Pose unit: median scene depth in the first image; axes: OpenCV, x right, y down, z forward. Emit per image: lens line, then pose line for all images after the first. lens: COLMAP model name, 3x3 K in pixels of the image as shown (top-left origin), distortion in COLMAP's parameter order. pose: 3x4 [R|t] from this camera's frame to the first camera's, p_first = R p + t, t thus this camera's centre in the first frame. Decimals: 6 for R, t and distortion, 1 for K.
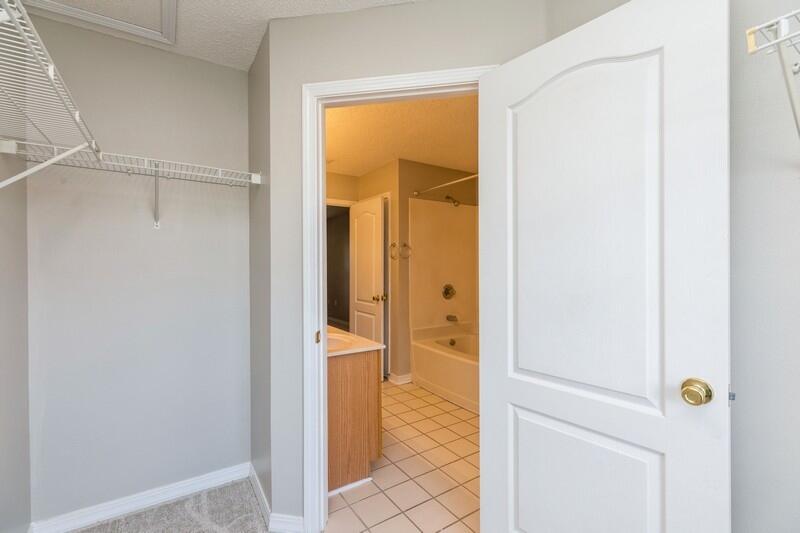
lens RADIAL K [[358.1, 0, 405.5], [0, 358.1, 264.5], [0, 0, 1]] dist [0.000252, -0.001002]
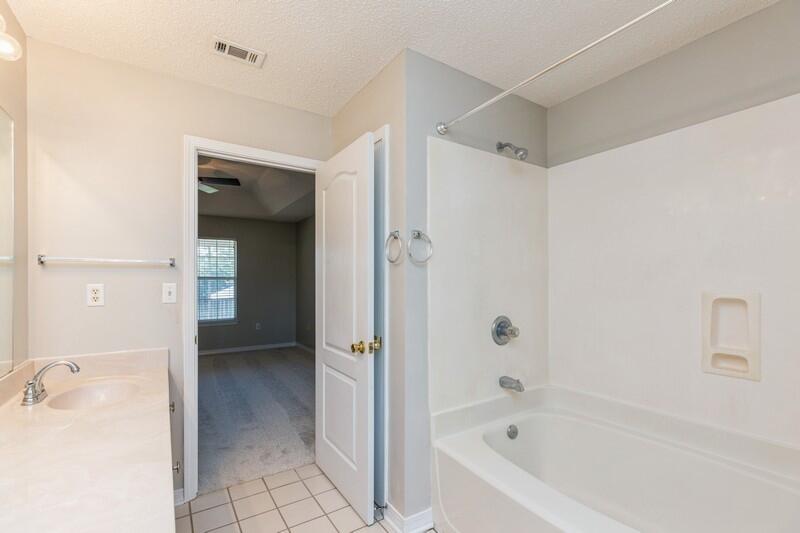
lens RADIAL K [[358.1, 0, 407.0], [0, 358.1, 279.3], [0, 0, 1]] dist [0.000252, -0.001002]
pose [[0.999982, -0.000732, -0.006007, -0.014016], [0.000667, 0.999941, -0.010870, 0.009590], [0.006015, 0.010865, 0.999923, 0.515437]]
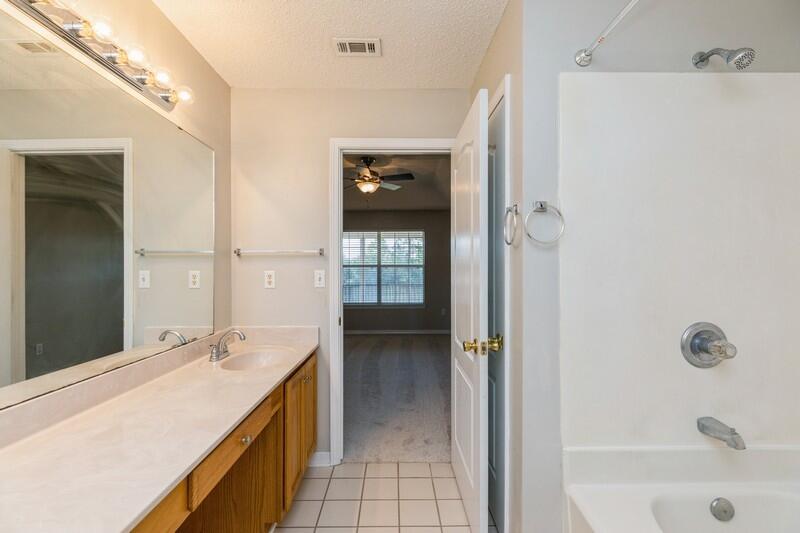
lens RADIAL K [[358.1, 0, 394.1], [0, 358.1, 268.0], [0, 0, 1]] dist [0.000252, -0.001002]
pose [[0.832550, -0.002375, -0.553945, 0.068683], [-0.002093, 0.999970, -0.007433, 0.009729], [0.553946, 0.007348, 0.832520, 0.603226]]
